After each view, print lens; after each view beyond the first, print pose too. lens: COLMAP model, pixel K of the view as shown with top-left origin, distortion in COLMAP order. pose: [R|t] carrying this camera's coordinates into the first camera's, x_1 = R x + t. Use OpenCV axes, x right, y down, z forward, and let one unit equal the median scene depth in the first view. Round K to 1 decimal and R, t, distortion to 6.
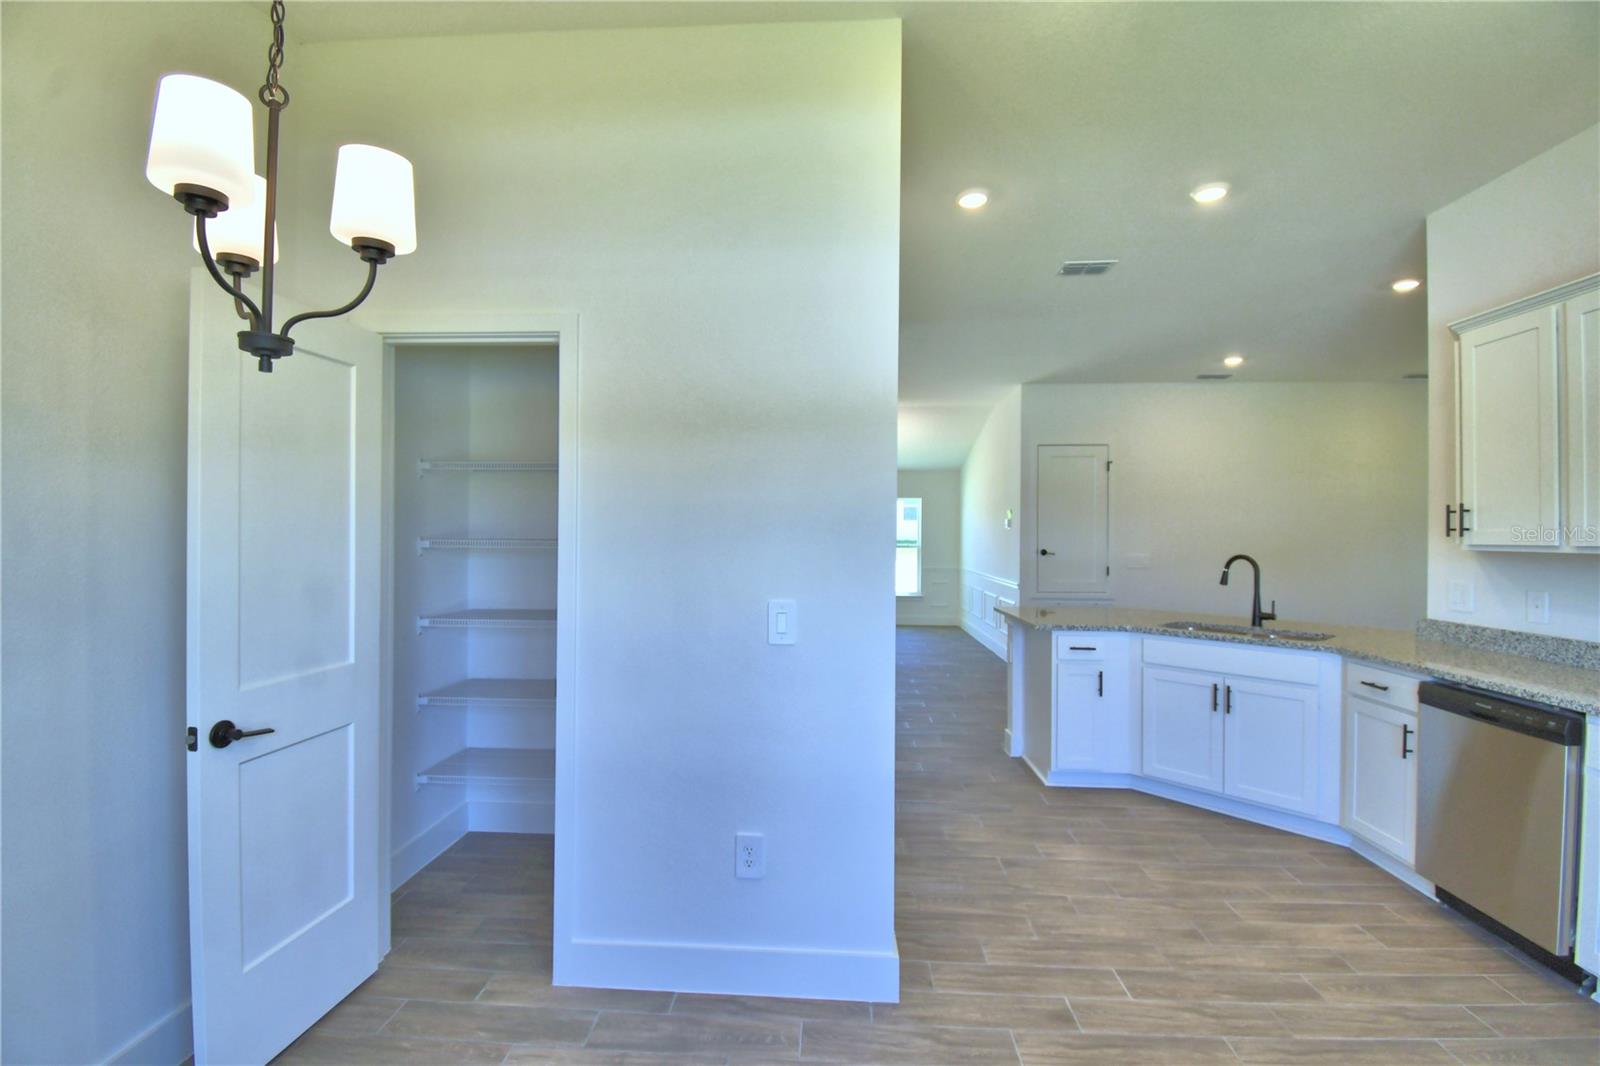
lens RADIAL K [[714.6, 0, 785.4], [0, 714.6, 533.2], [0, 0, 1]] dist [0.015159, -0.022289]
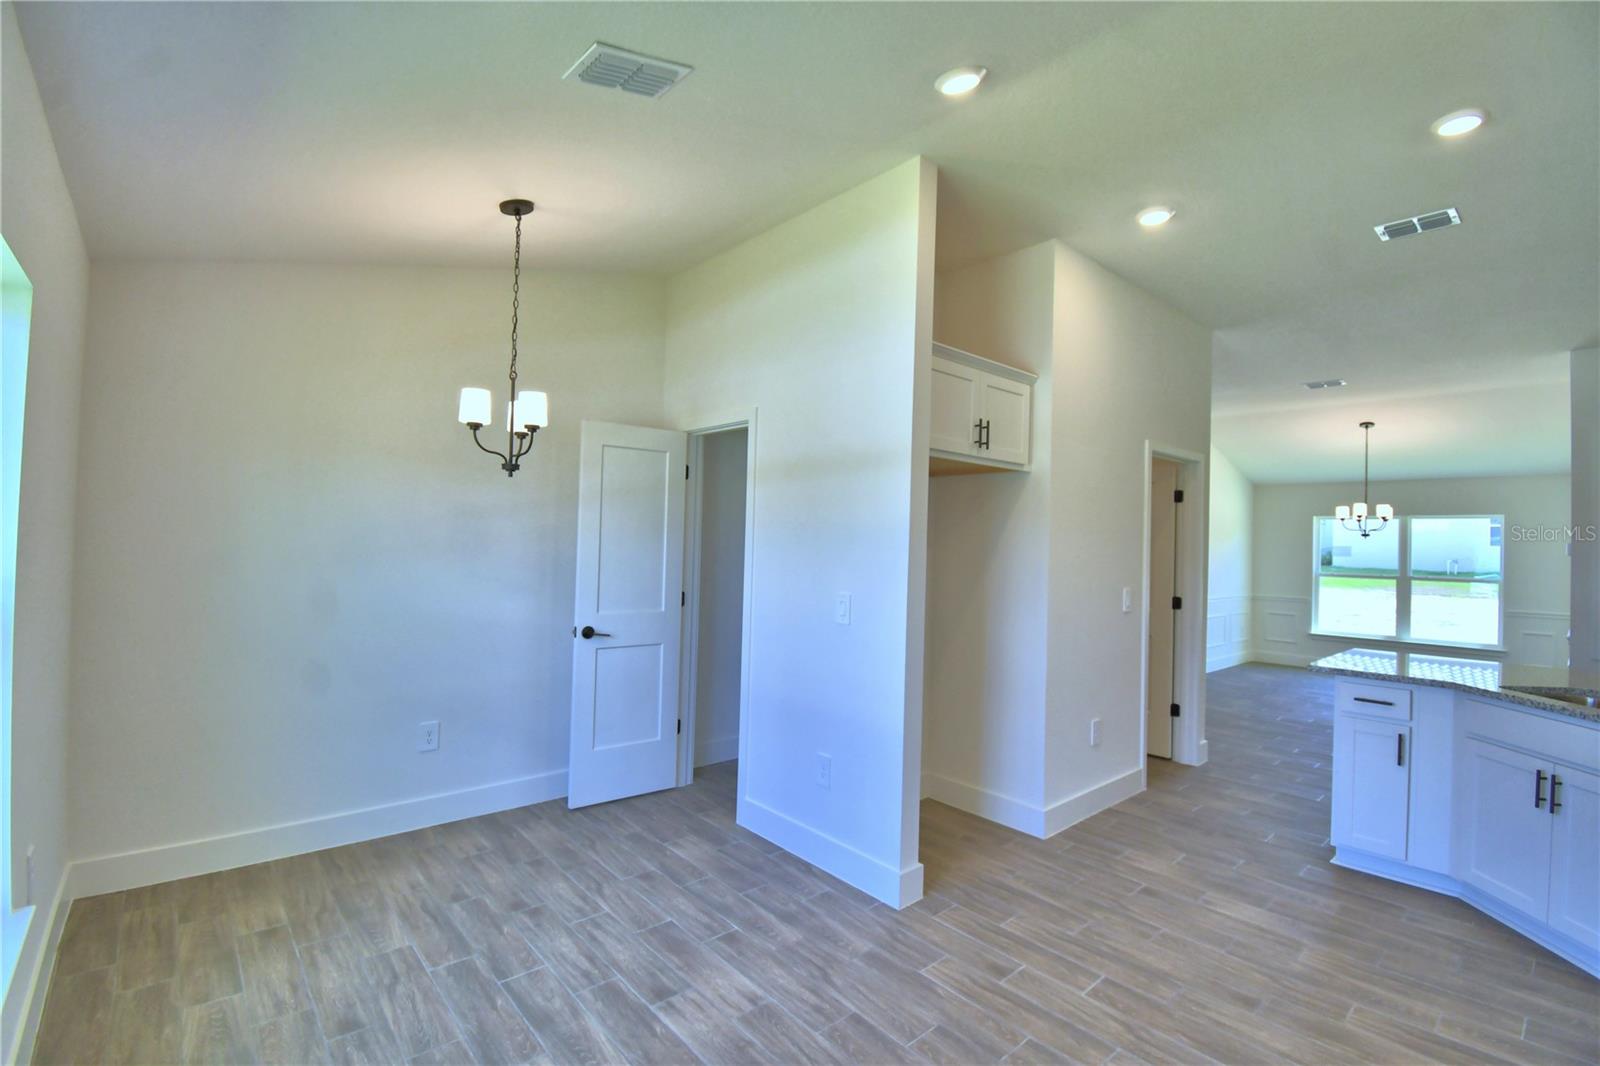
lens RADIAL K [[724.2, 0, 800.0], [0, 724.2, 533.0], [0, 0, 1]] dist [0.027310, -0.033679]
pose [[0.697451, 0.001336, -0.716631, 0.860949], [-0.024303, 0.999467, -0.021789, 0.008858], [0.716220, 0.032613, 0.697112, -0.055226]]
